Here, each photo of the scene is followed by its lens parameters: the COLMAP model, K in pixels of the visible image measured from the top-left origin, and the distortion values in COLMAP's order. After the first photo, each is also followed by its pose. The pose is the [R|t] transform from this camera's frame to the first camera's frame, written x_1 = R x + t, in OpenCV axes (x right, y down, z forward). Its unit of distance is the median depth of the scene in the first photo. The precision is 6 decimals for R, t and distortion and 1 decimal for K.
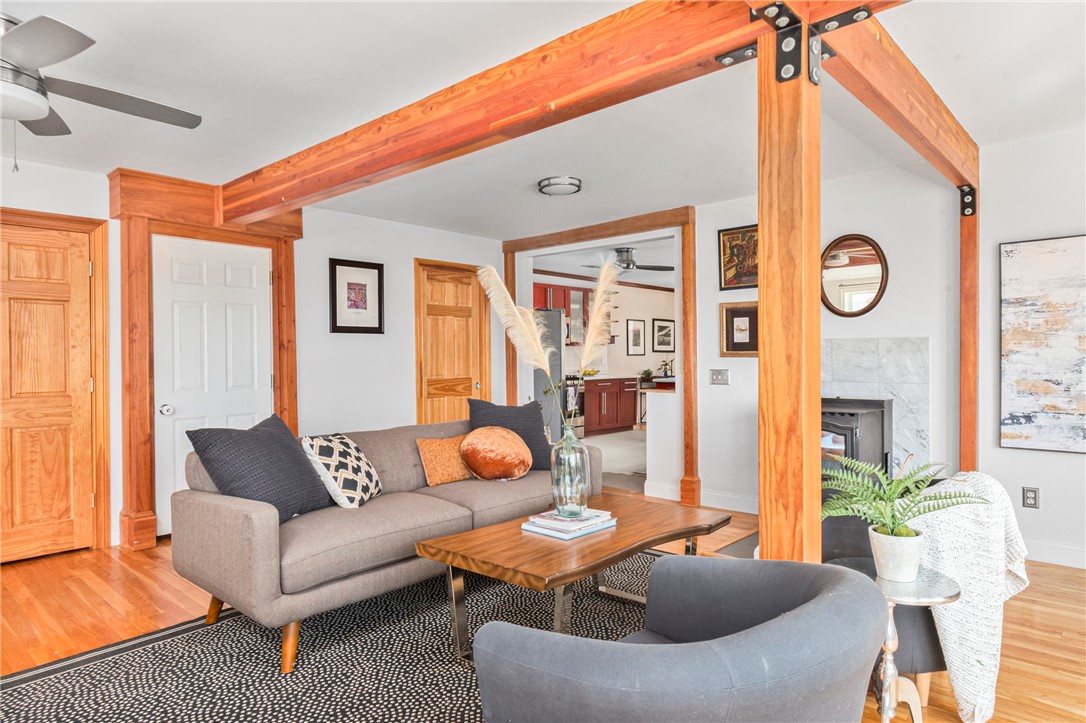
lens RADIAL K [[678.1, 0, 540.5], [0, 678.1, 360.0], [0, 0, 1]] dist [0.000170, -0.002952]
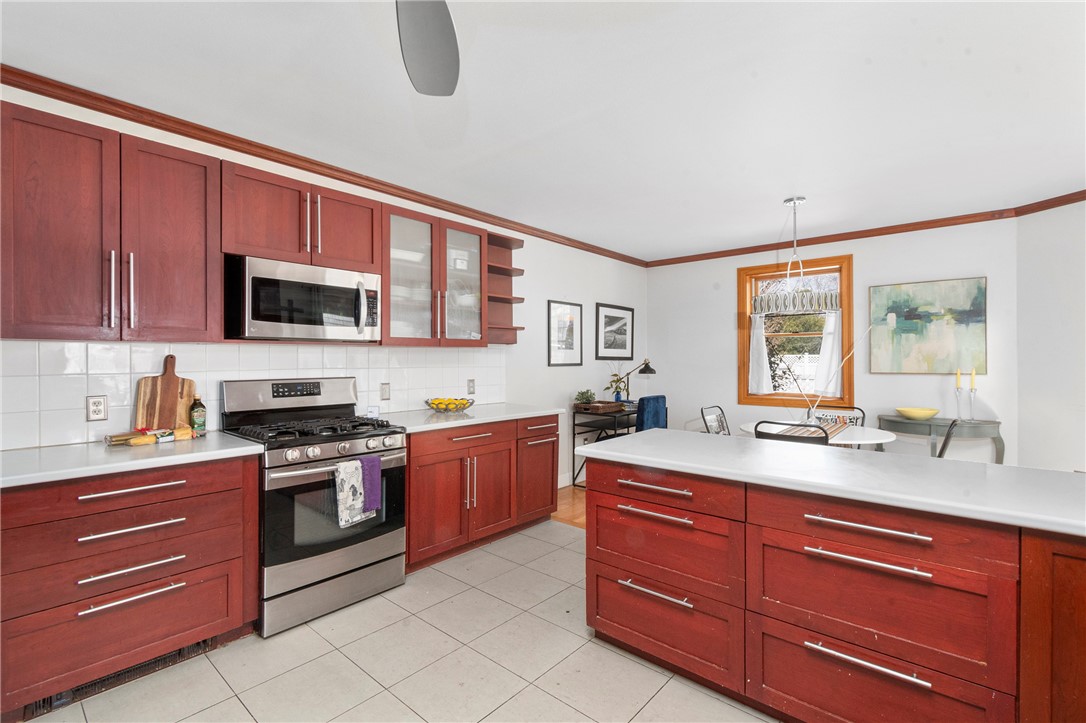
lens RADIAL K [[496.4, 0, 534.3], [0, 496.4, 356.1], [0, 0, 1]] dist [0.003423, -0.002689]
pose [[0.999908, 0.004446, 0.012777, 0.109478], [-0.004307, 0.999932, -0.010865, -0.010106], [-0.012824, 0.010809, 0.999859, 0.586179]]
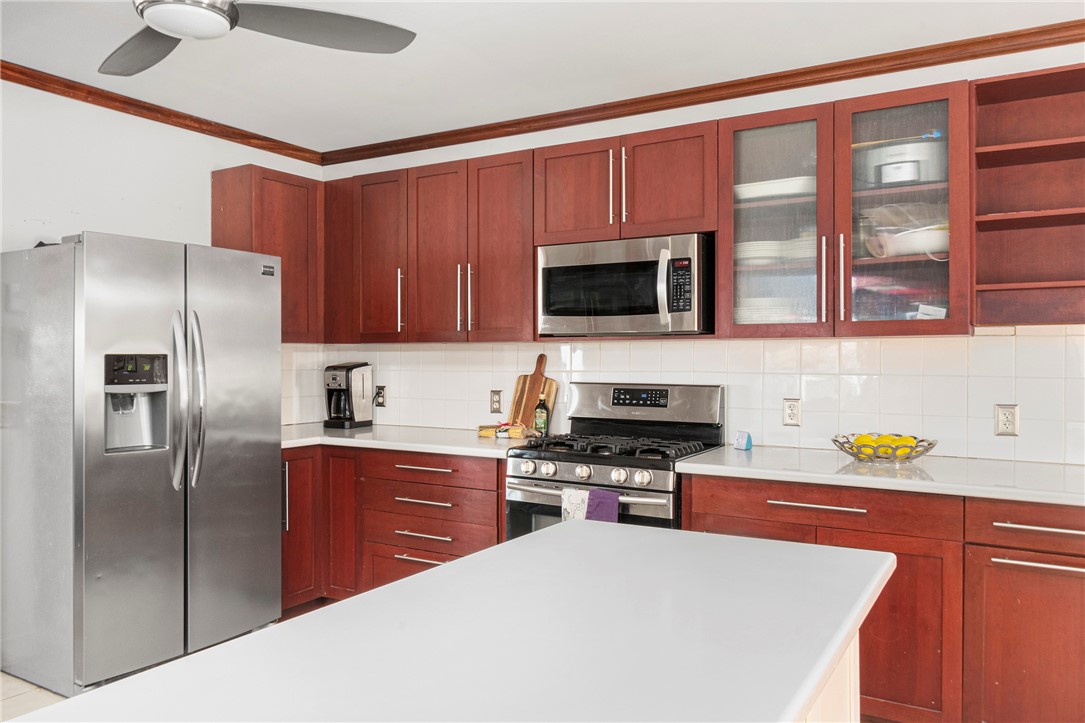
lens RADIAL K [[790.0, 0, 532.5], [0, 790.0, 363.2], [0, 0, 1]] dist [-0.006686, -0.001151]
pose [[0.186535, 0.014439, -0.982342, 0.284388], [-0.005903, 0.999890, 0.013576, -0.012887], [0.982431, 0.003267, 0.186600, 0.730878]]
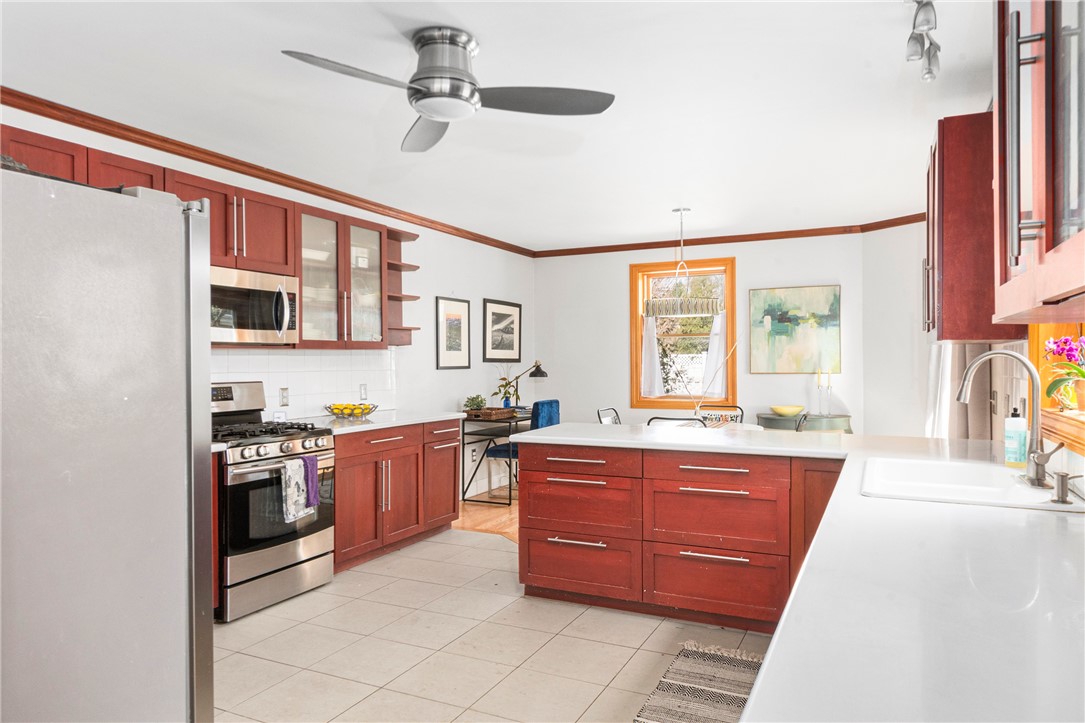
lens RADIAL K [[723.7, 0, 540.5], [0, 723.7, 358.1], [0, 0, 1]] dist [-0.000283, 0.001332]
pose [[0.959307, 0.000320, 0.282366, 0.049968], [0.002415, 0.999953, -0.009340, -0.009458], [-0.282356, 0.009642, 0.959261, 0.459177]]
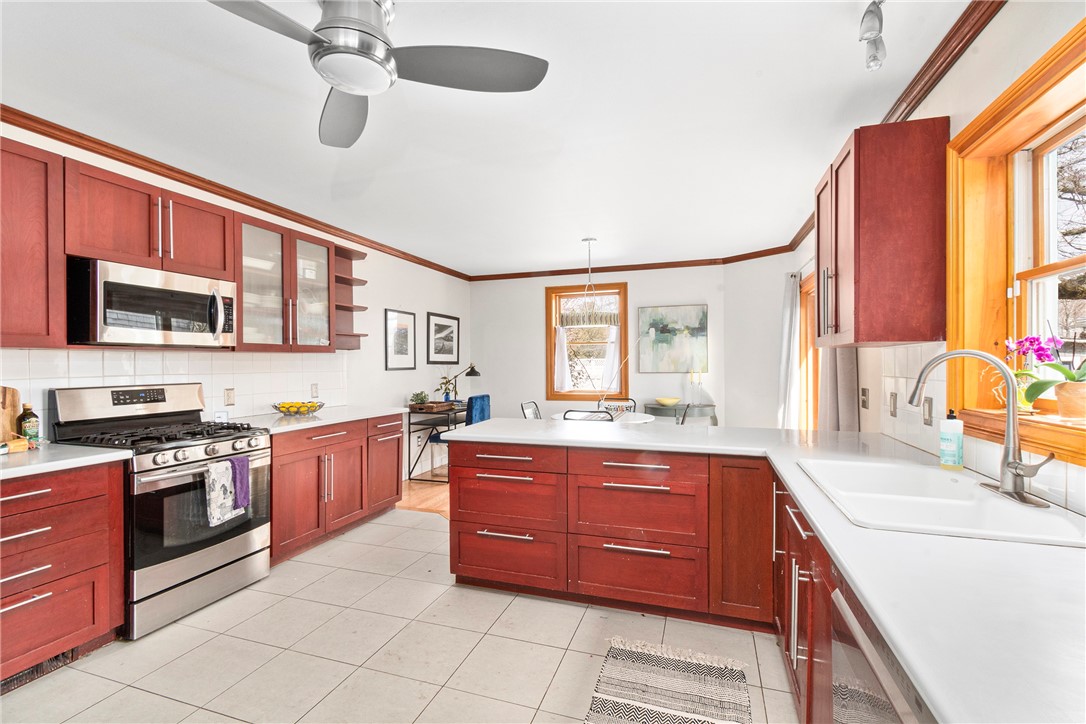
lens RADIAL K [[496.4, 0, 539.1], [0, 496.4, 361.5], [0, 0, 1]] dist [0.003423, -0.002689]
pose [[0.917791, -0.000111, 0.397064, 0.077459], [0.004075, 0.999950, -0.009139, -0.009541], [-0.397043, 0.010006, 0.917745, 0.539816]]
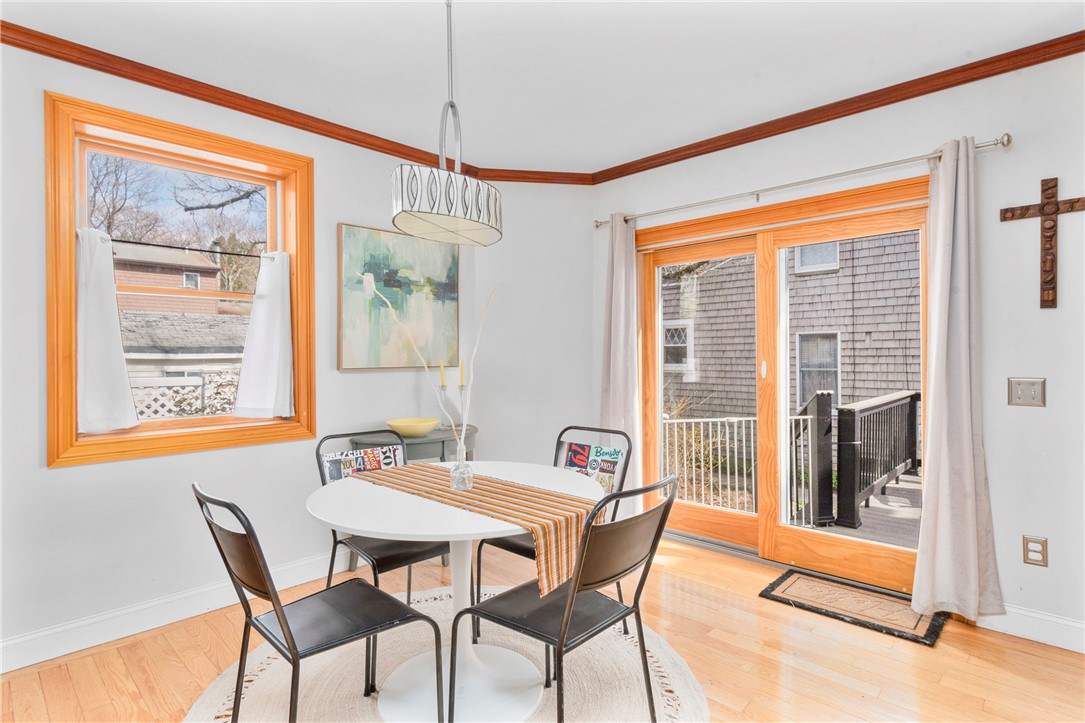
lens RADIAL K [[546.4, 0, 544.7], [0, 546.4, 356.7], [0, 0, 1]] dist [-0.013464, 0.001172]
pose [[0.025367, 0.004540, 0.999668, 0.127296], [0.010121, 0.999937, -0.004798, -0.005926], [-0.999627, 0.010240, 0.025320, 0.870268]]
